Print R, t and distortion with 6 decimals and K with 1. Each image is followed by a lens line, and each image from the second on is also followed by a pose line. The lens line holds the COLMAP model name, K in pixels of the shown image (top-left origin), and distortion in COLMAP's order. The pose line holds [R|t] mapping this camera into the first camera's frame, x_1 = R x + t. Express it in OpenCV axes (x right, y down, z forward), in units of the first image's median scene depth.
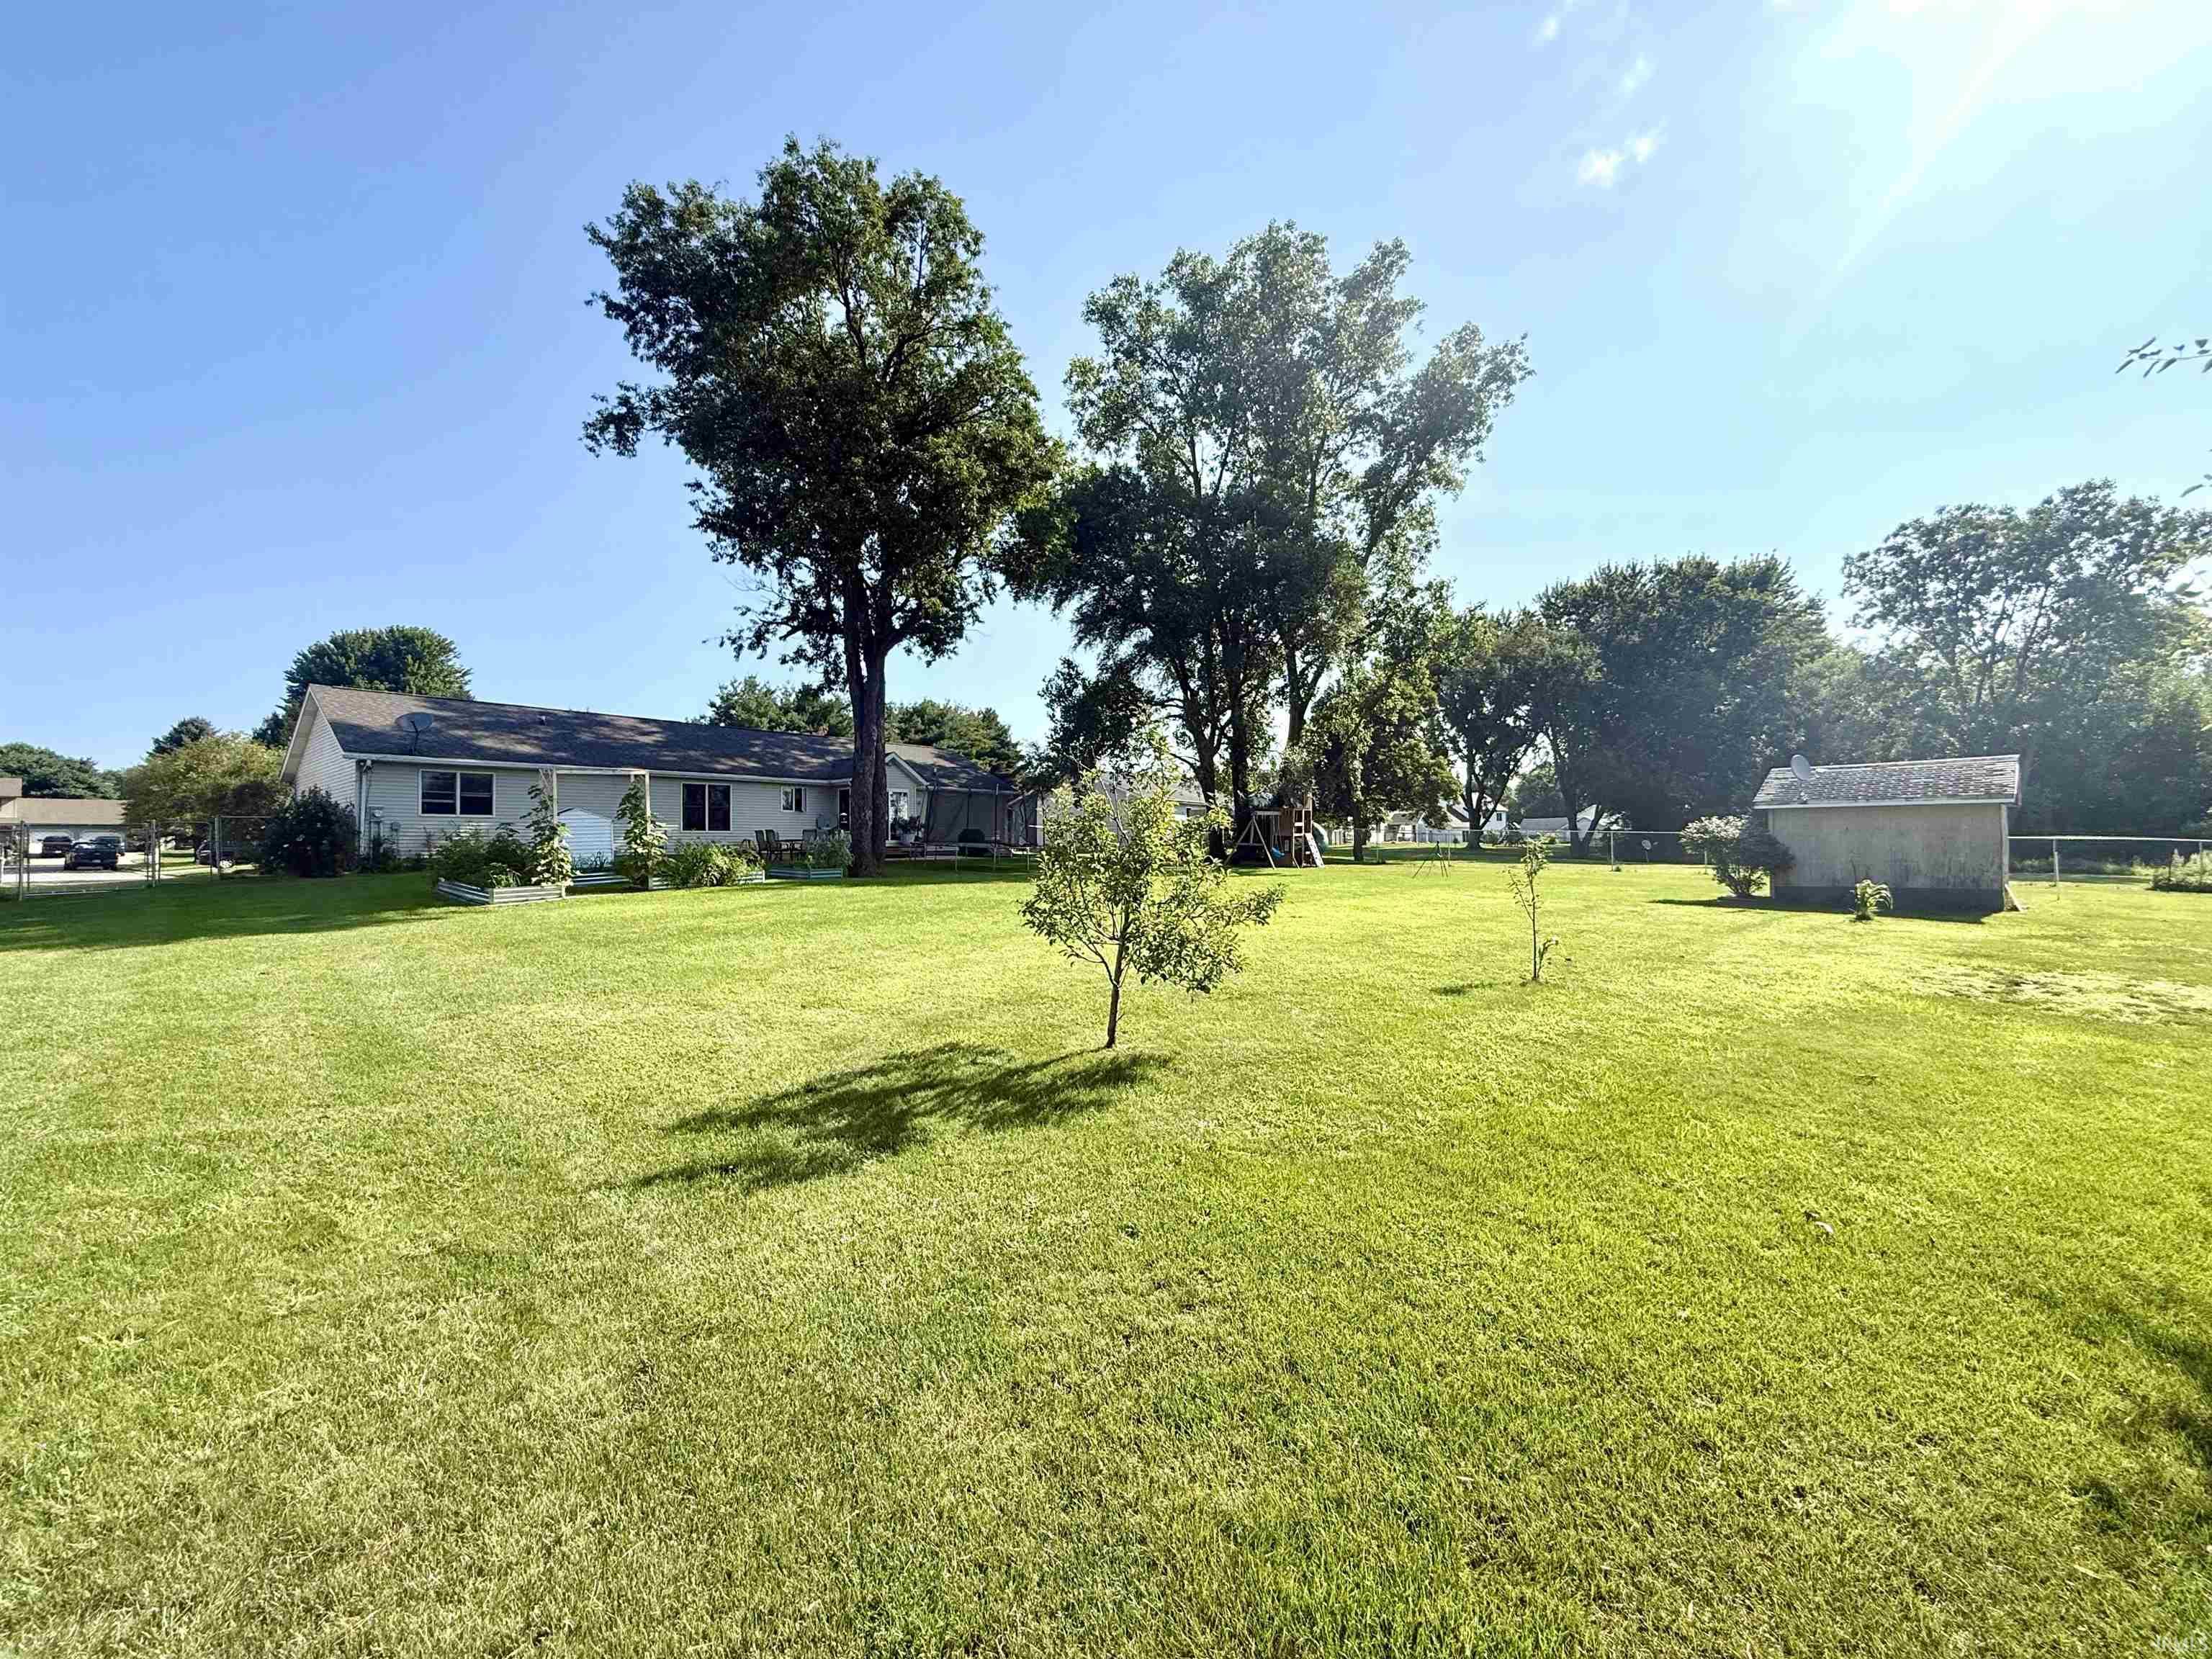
lens RADIAL K [[898.5, 0, 1106.0], [0, 898.5, 829.5], [0, 0, 1]] dist [0.000273, 0.000214]
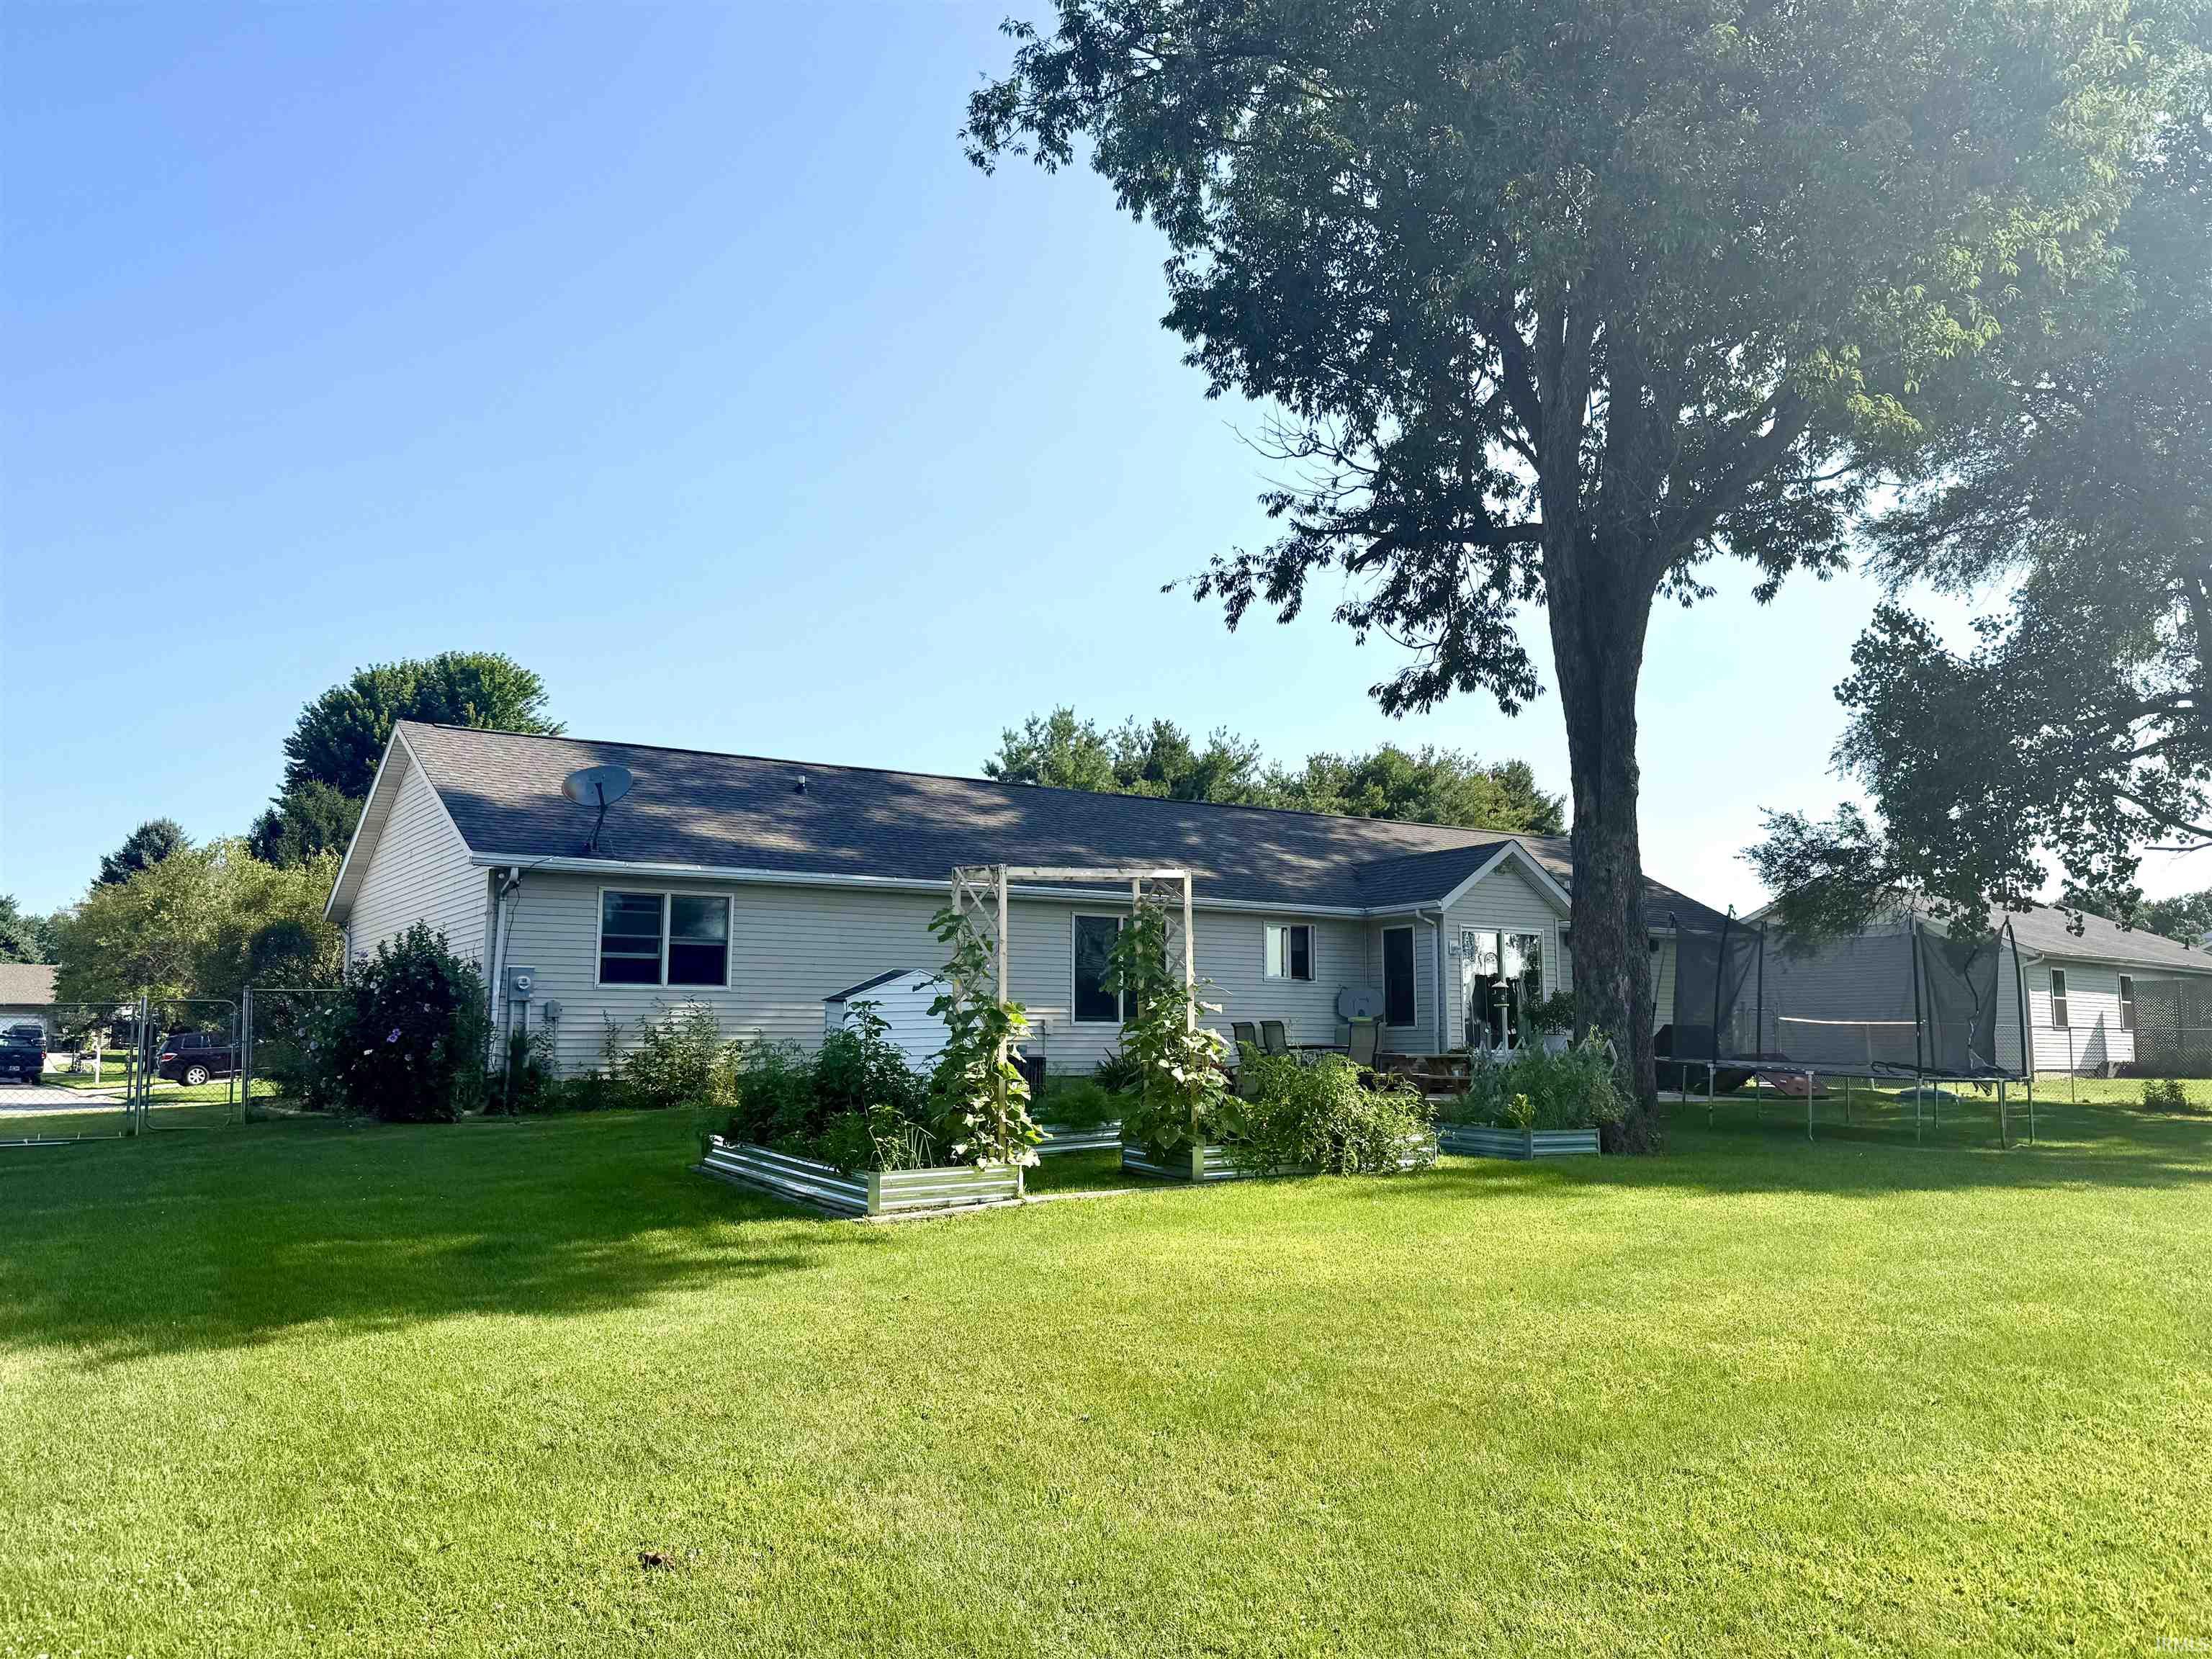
lens RADIAL K [[1821.3, 0, 1106.0], [0, 1821.3, 829.5], [0, 0, 1]] dist [0.159491, -0.322585]
pose [[0.952459, -0.024072, -0.303716, -0.206065], [-0.007788, 0.994625, -0.103254, -0.000198], [0.304569, 0.100710, 0.947151, 0.159697]]
